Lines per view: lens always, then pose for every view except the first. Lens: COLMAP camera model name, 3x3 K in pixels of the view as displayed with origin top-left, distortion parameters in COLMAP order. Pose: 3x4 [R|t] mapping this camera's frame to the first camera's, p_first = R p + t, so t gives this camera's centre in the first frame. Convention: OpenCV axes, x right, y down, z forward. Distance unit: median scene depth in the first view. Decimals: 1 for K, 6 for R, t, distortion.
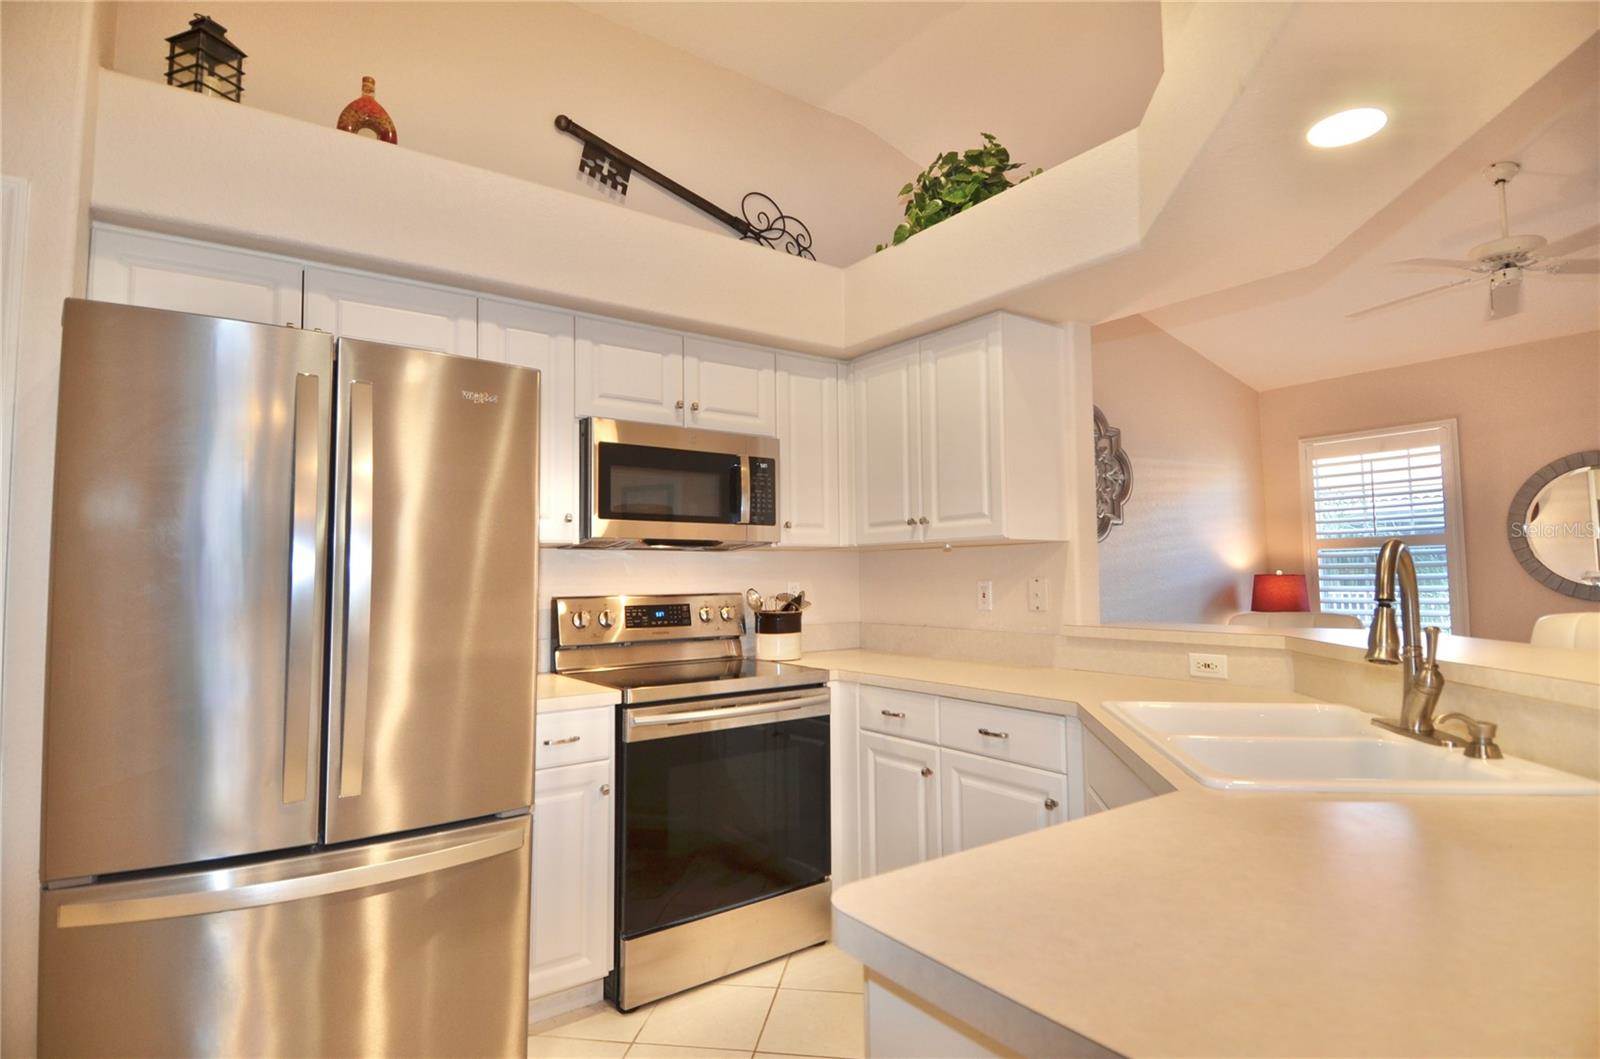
lens RADIAL K [[824.9, 0, 806.5], [0, 824.9, 530.6], [0, 0, 1]] dist [0.041162, -0.048262]
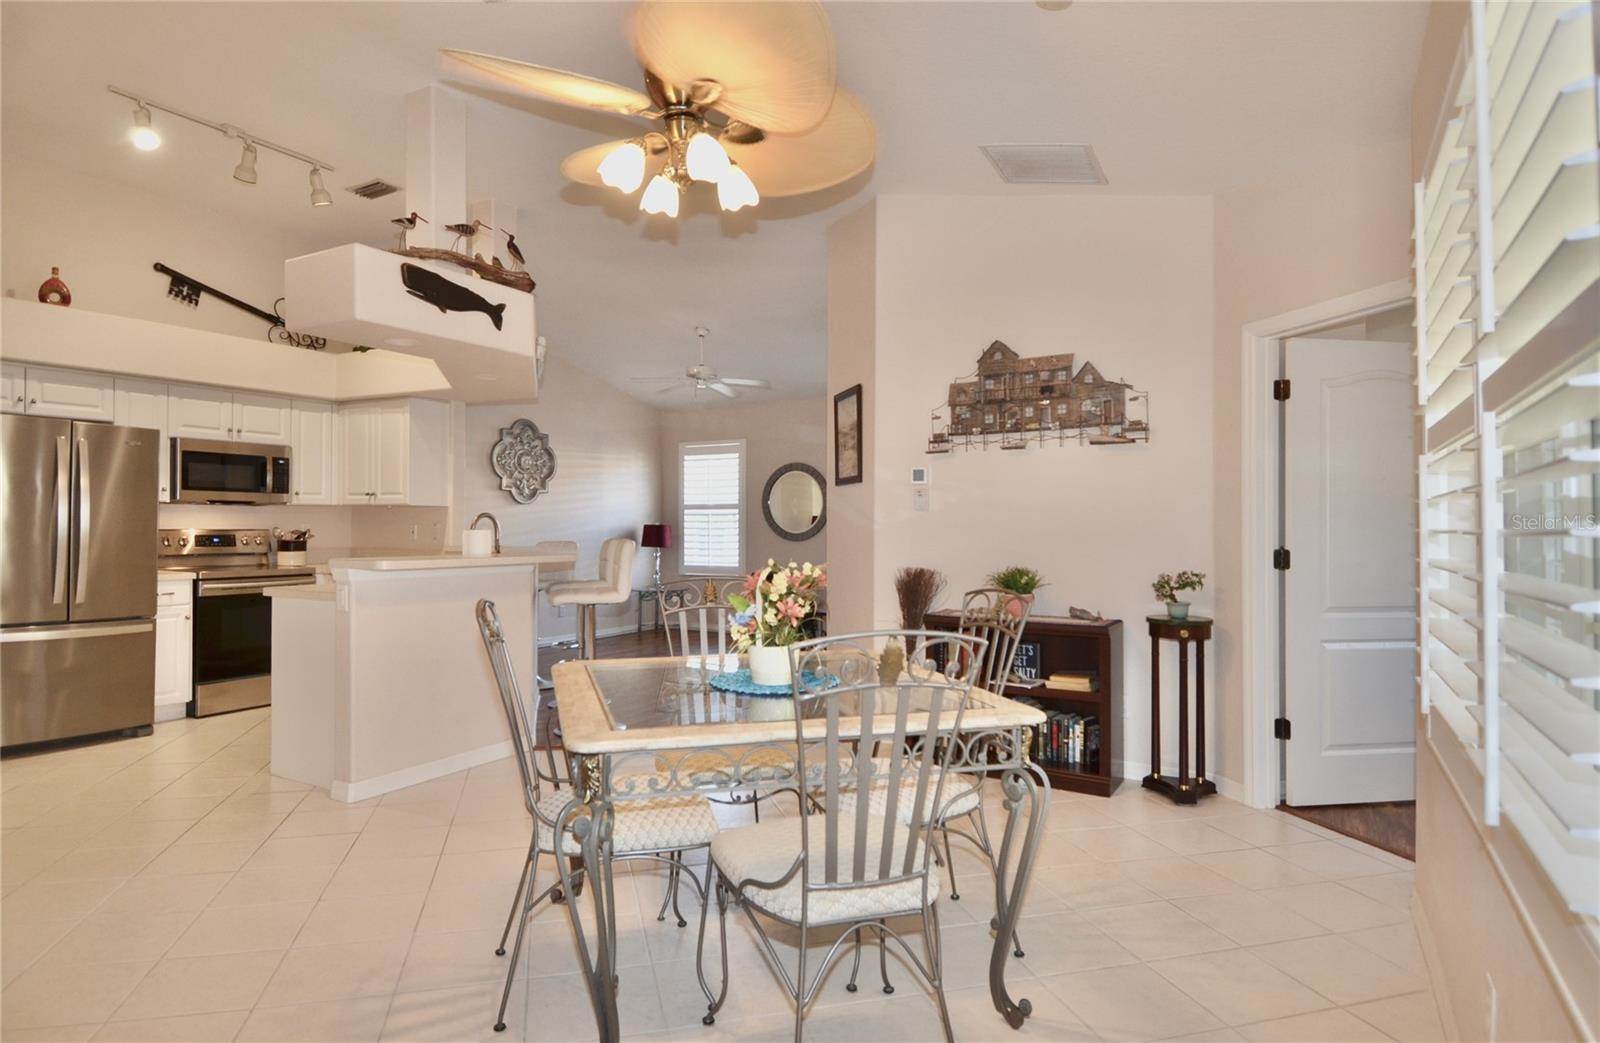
lens RADIAL K [[888.2, 0, 800.0], [0, 888.2, 521.5], [0, 0, 1]] dist [0.039230, -0.056723]
pose [[0.917317, 0.017731, 0.397763, 0.226389], [-0.038385, 0.998293, 0.044023, -0.078813], [-0.396303, -0.055651, 0.916432, -1.365694]]
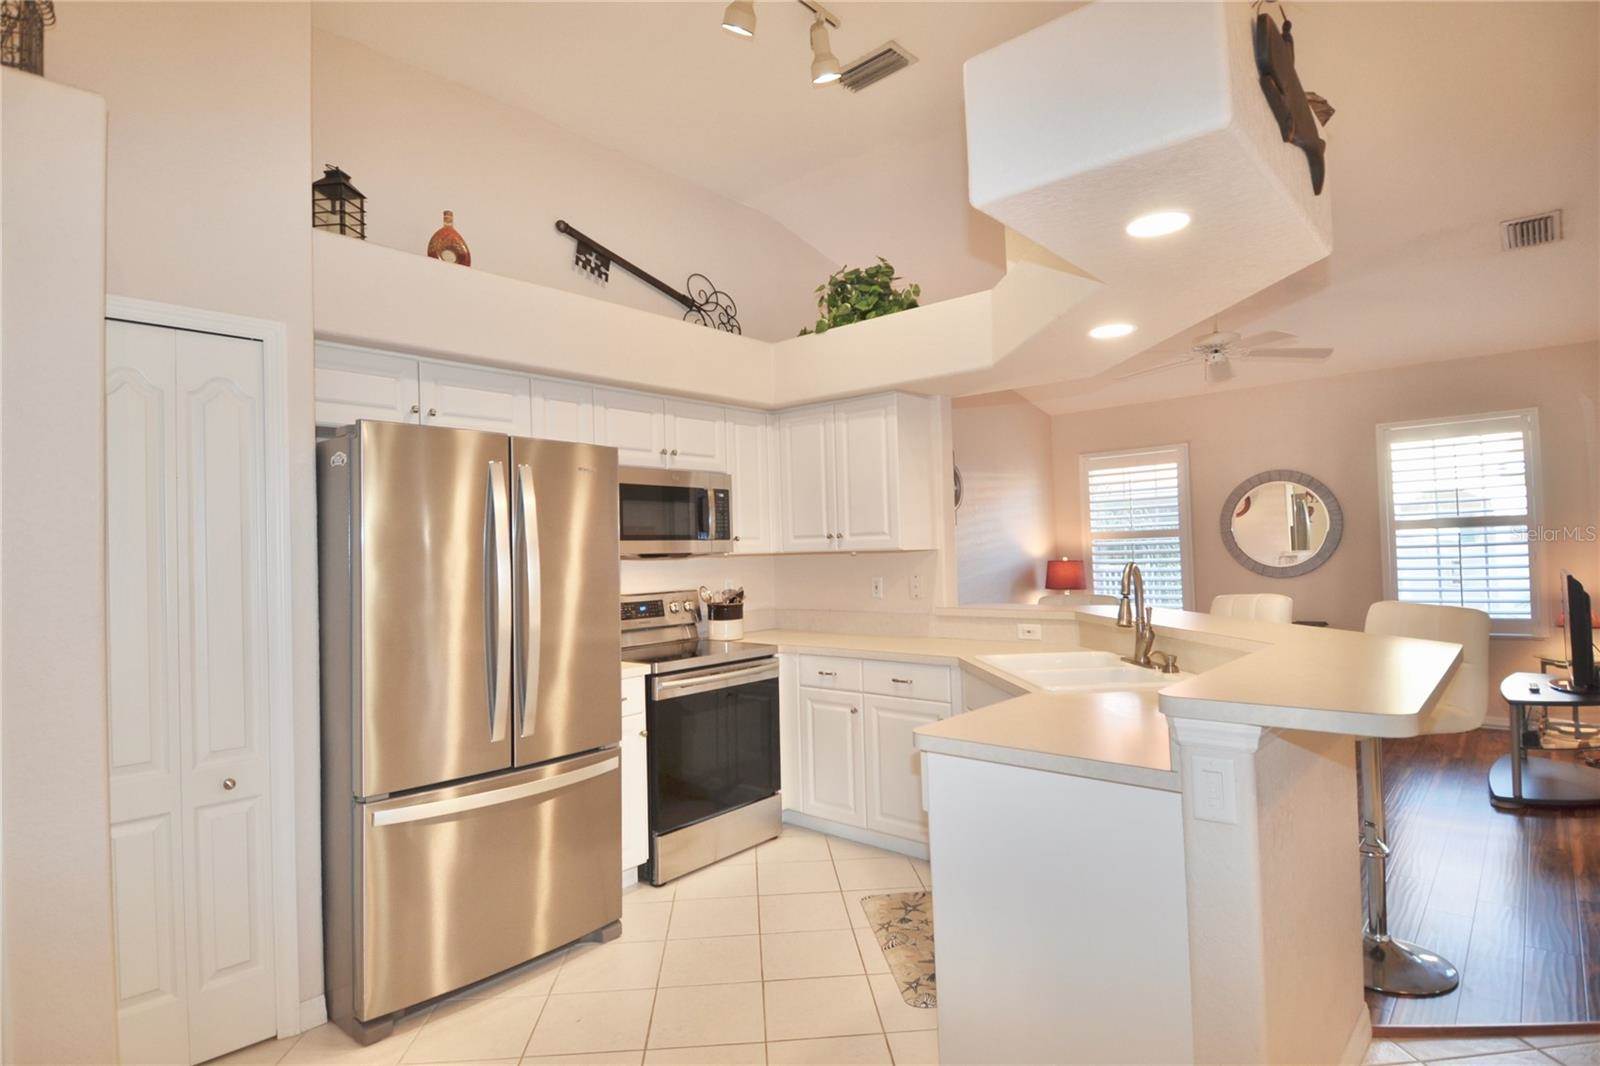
lens RADIAL K [[841.6, 0, 800.0], [0, 841.6, 533.0], [0, 0, 1]] dist [0.022107, -0.000957]
pose [[0.976147, -0.011135, 0.216823, -0.225448], [0.004662, 0.999529, 0.030342, -0.058714], [-0.217058, -0.028607, 0.975739, -0.360736]]
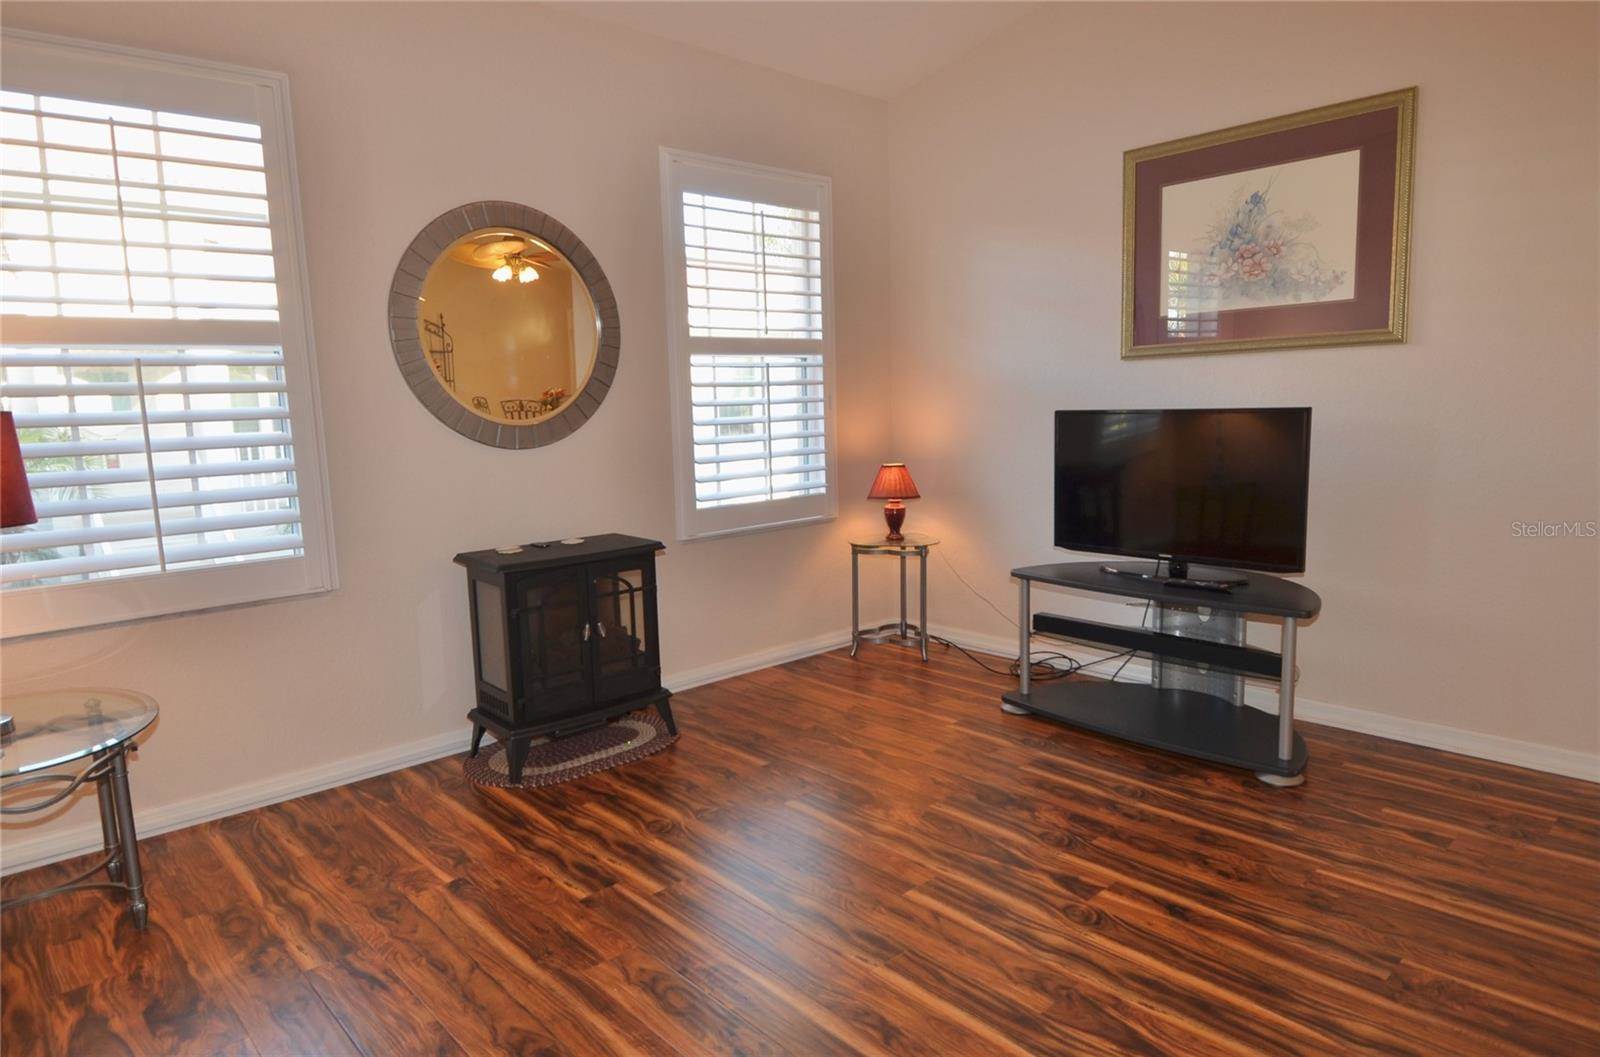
lens RADIAL K [[971.9, 0, 800.0], [0, 971.9, 528.5], [0, 0, 1]] dist [0.057983, -0.000190]
pose [[-0.111394, -0.126415, 0.985703, 0.291043], [-0.039793, 0.991648, 0.122681, 0.067638], [-0.992979, -0.025558, -0.115494, 1.316487]]
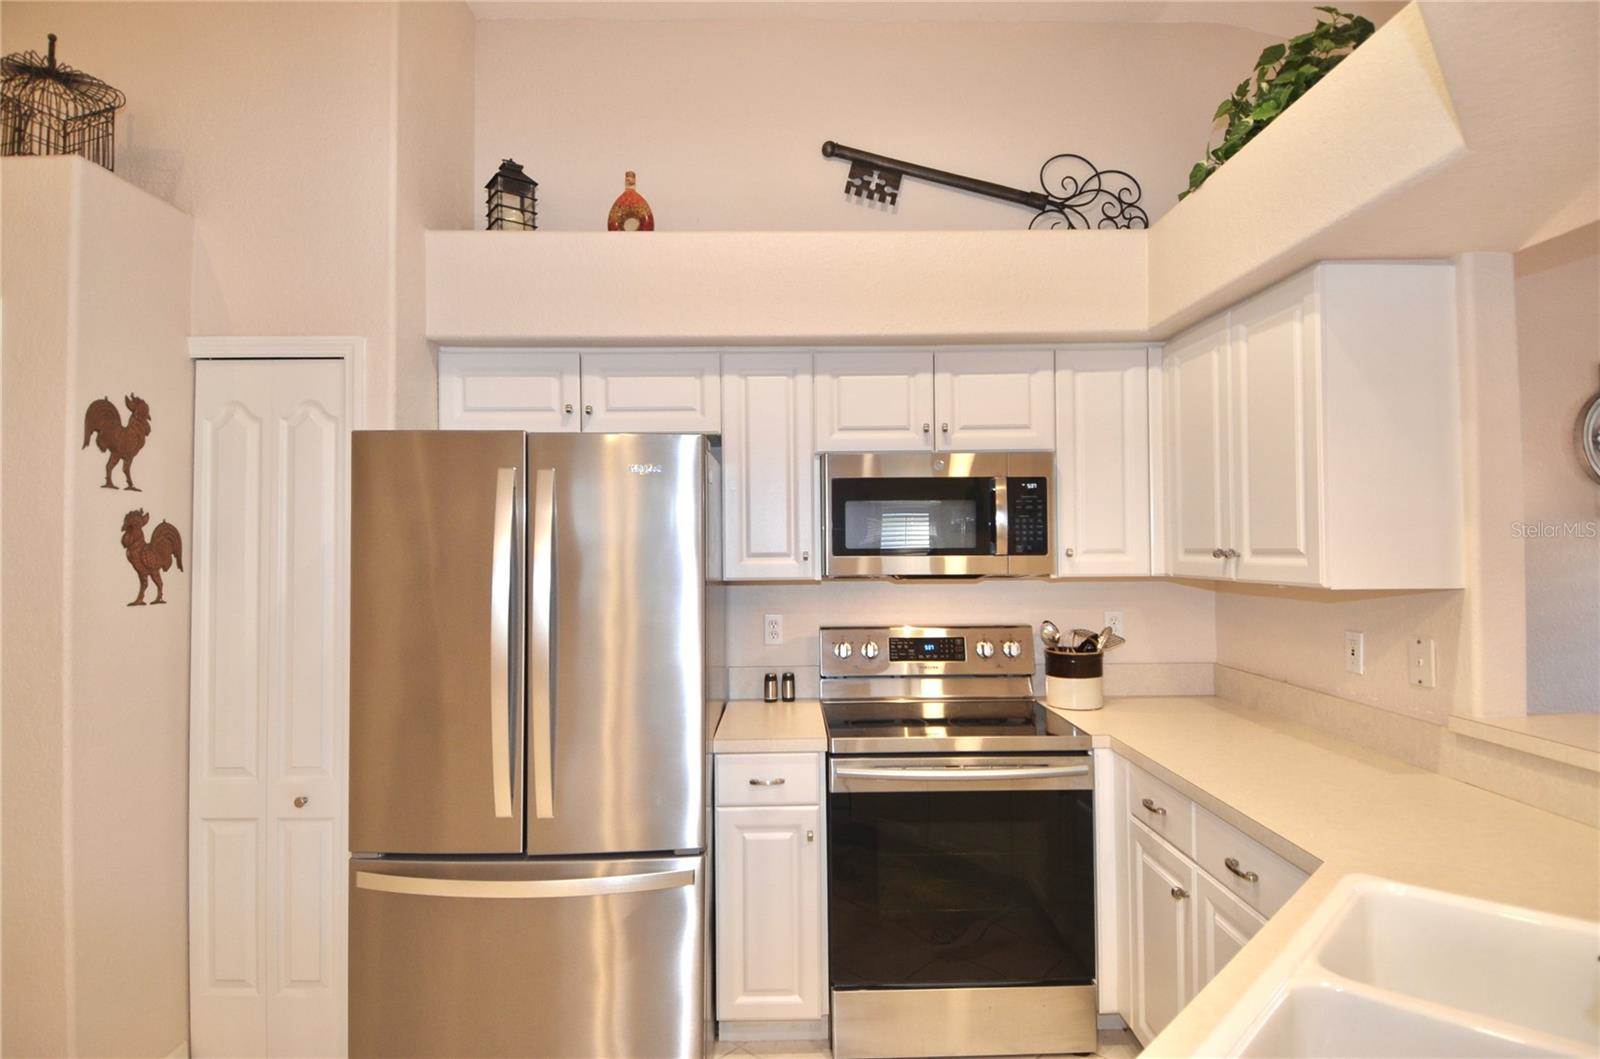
lens RADIAL K [[837.8, 0, 802.4], [0, 837.8, 529.3], [0, 0, 1]] dist [0.053485, -0.058385]
pose [[0.814376, -0.007944, -0.580283, 0.266630], [0.033798, 0.998858, 0.033758, -0.071836], [0.579353, -0.047104, 0.813715, 0.140052]]
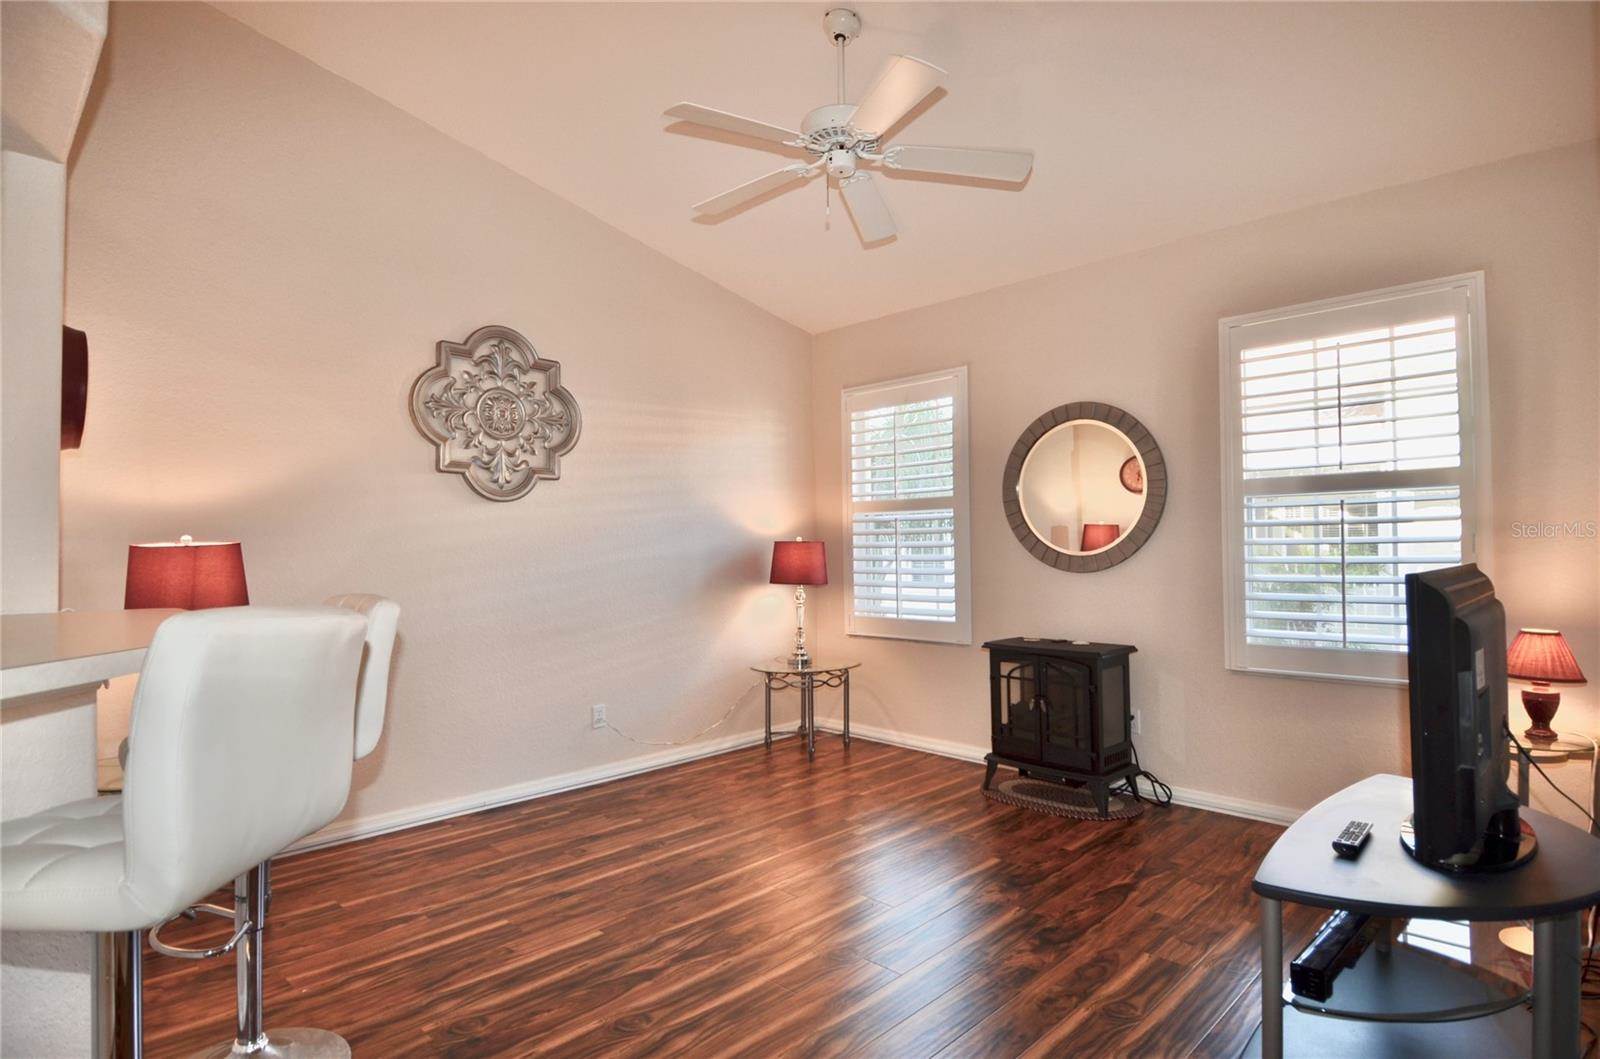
lens RADIAL K [[837.8, 0, 802.4], [0, 837.8, 529.3], [0, 0, 1]] dist [0.053485, -0.058385]
pose [[0.989522, 0.006857, 0.144220, 0.819038], [-0.012284, 0.999248, 0.036772, 0.013792], [-0.143859, -0.038158, 0.988862, 0.234104]]
